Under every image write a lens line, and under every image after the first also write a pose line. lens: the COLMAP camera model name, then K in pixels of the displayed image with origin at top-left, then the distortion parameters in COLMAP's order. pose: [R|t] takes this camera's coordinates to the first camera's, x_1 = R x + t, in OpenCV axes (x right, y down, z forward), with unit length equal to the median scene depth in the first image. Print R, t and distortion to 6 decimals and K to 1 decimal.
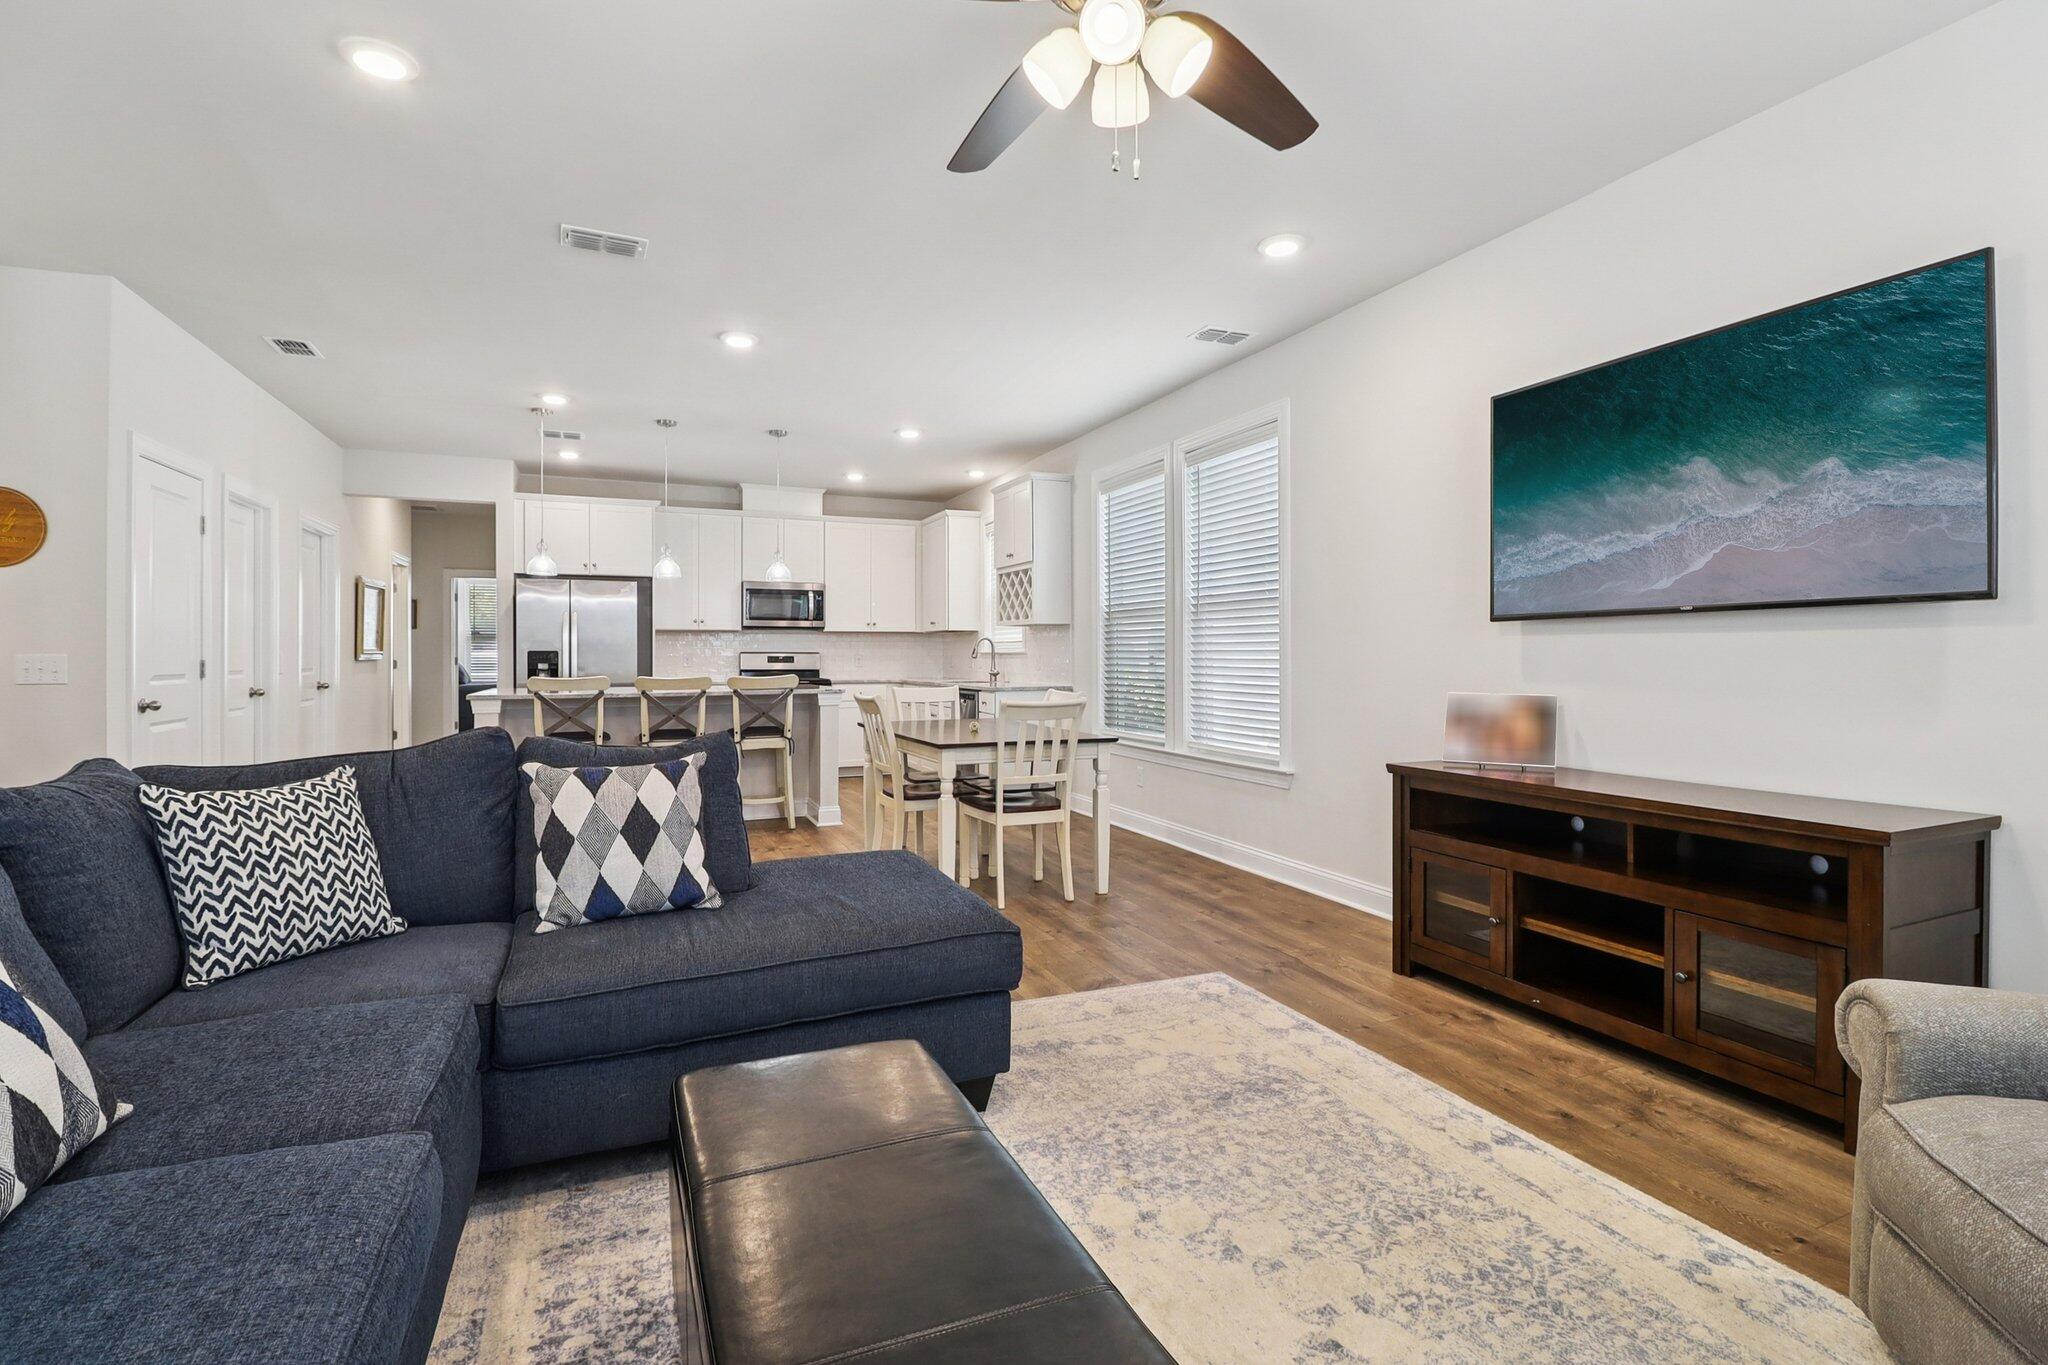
lens RADIAL K [[943.9, 0, 1029.4], [0, 943.9, 657.0], [0, 0, 1]] dist [-0.000415, -0.012441]
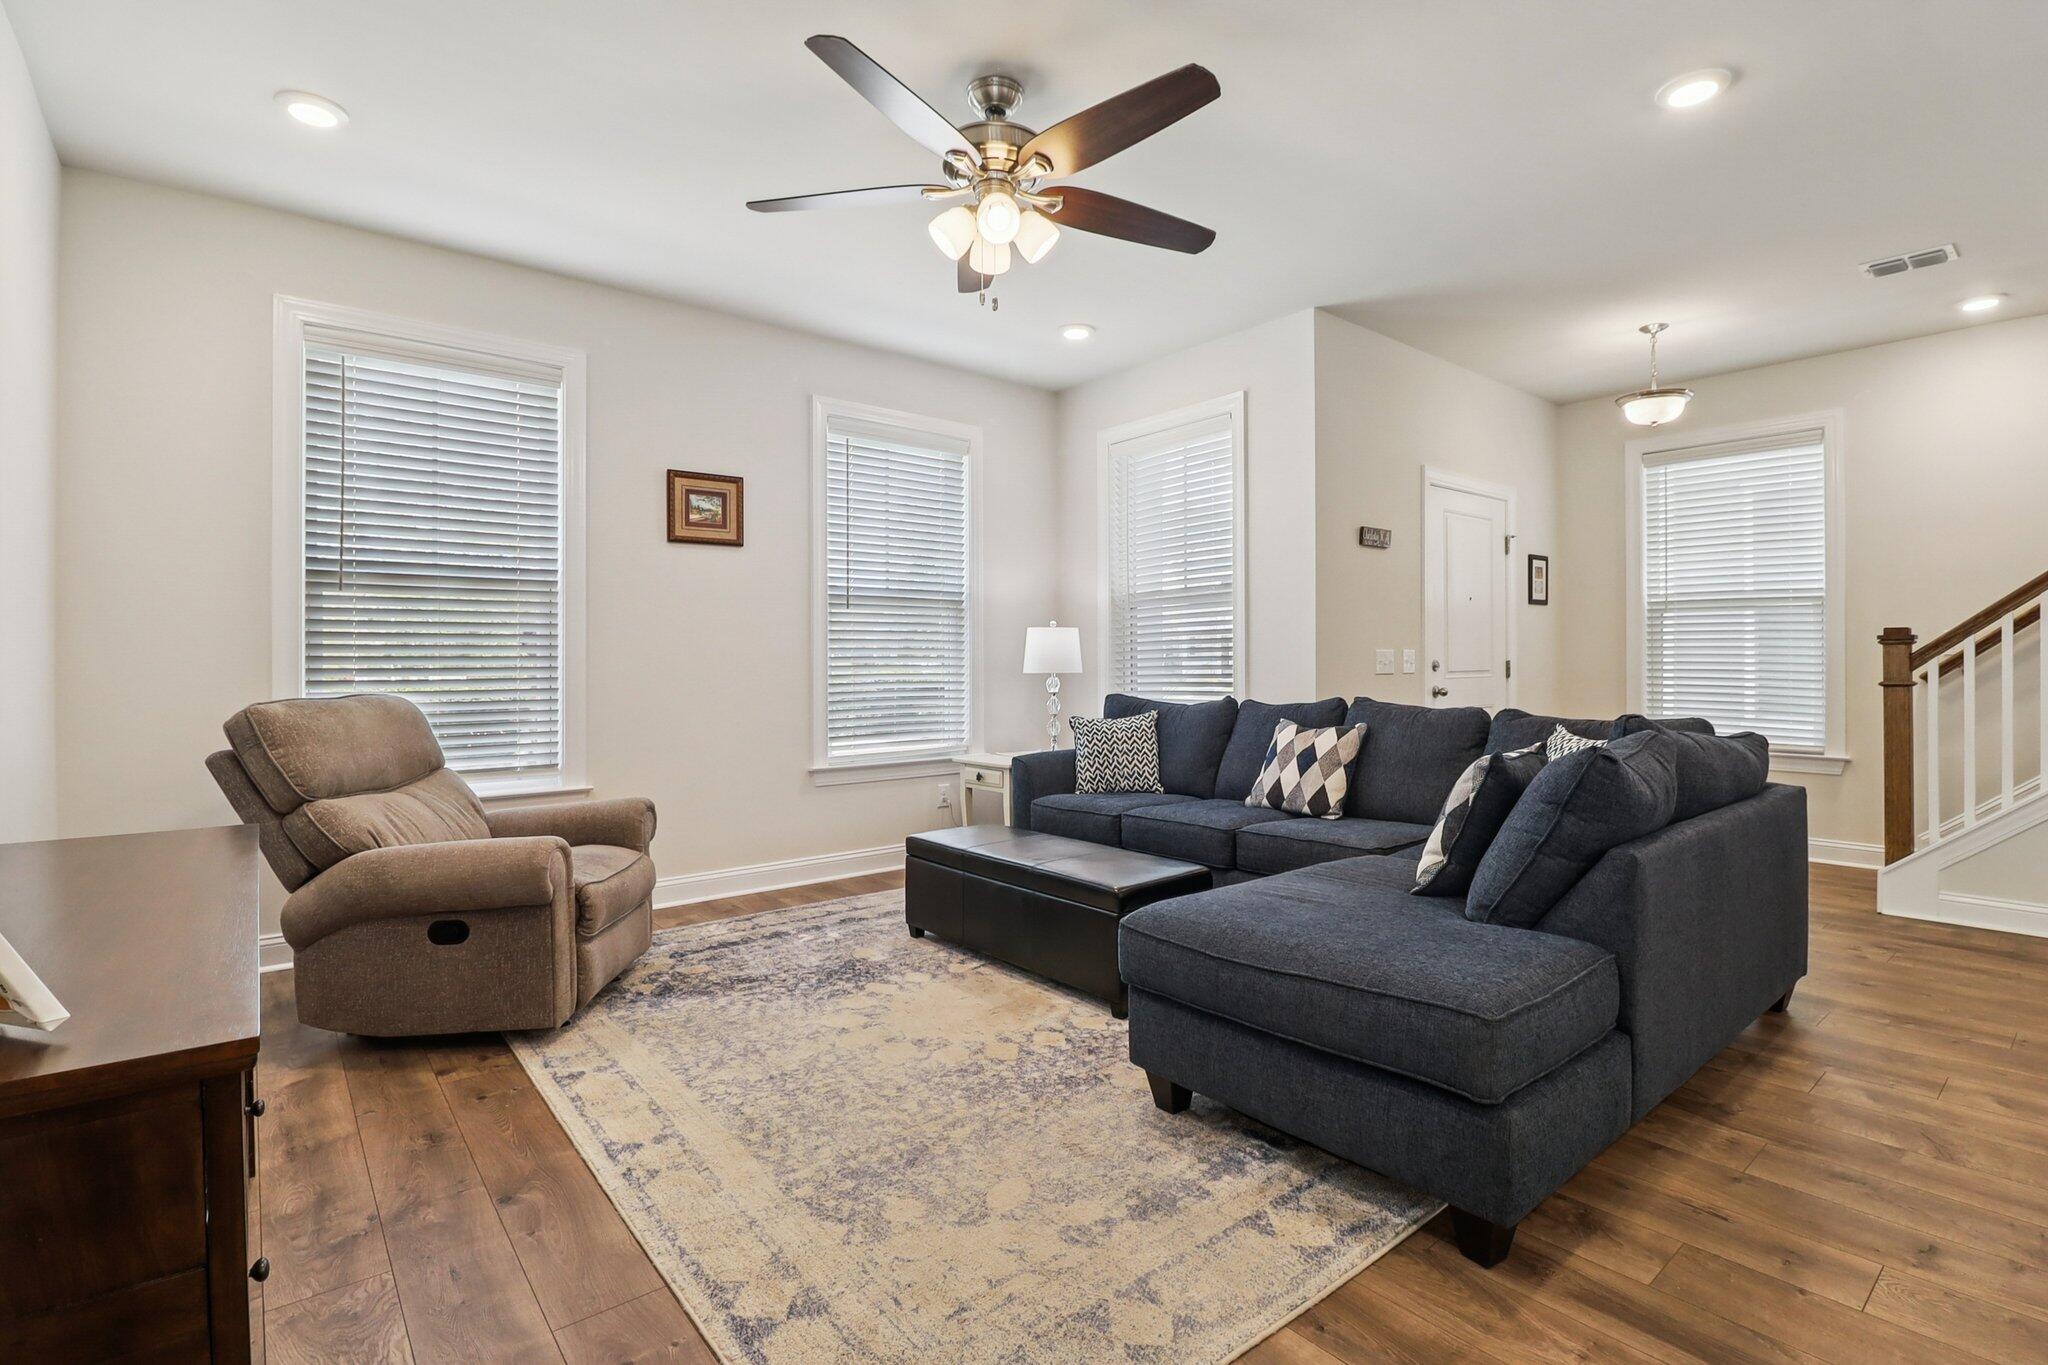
lens RADIAL K [[943.9, 0, 1029.4], [0, 943.9, 657.0], [0, 0, 1]] dist [-0.000415, -0.012441]
pose [[-0.959457, 0.000687, -0.281854, 0.259126], [0.000101, 0.999998, 0.002092, 0.009062], [0.281855, 0.001979, -0.959455, 1.384404]]
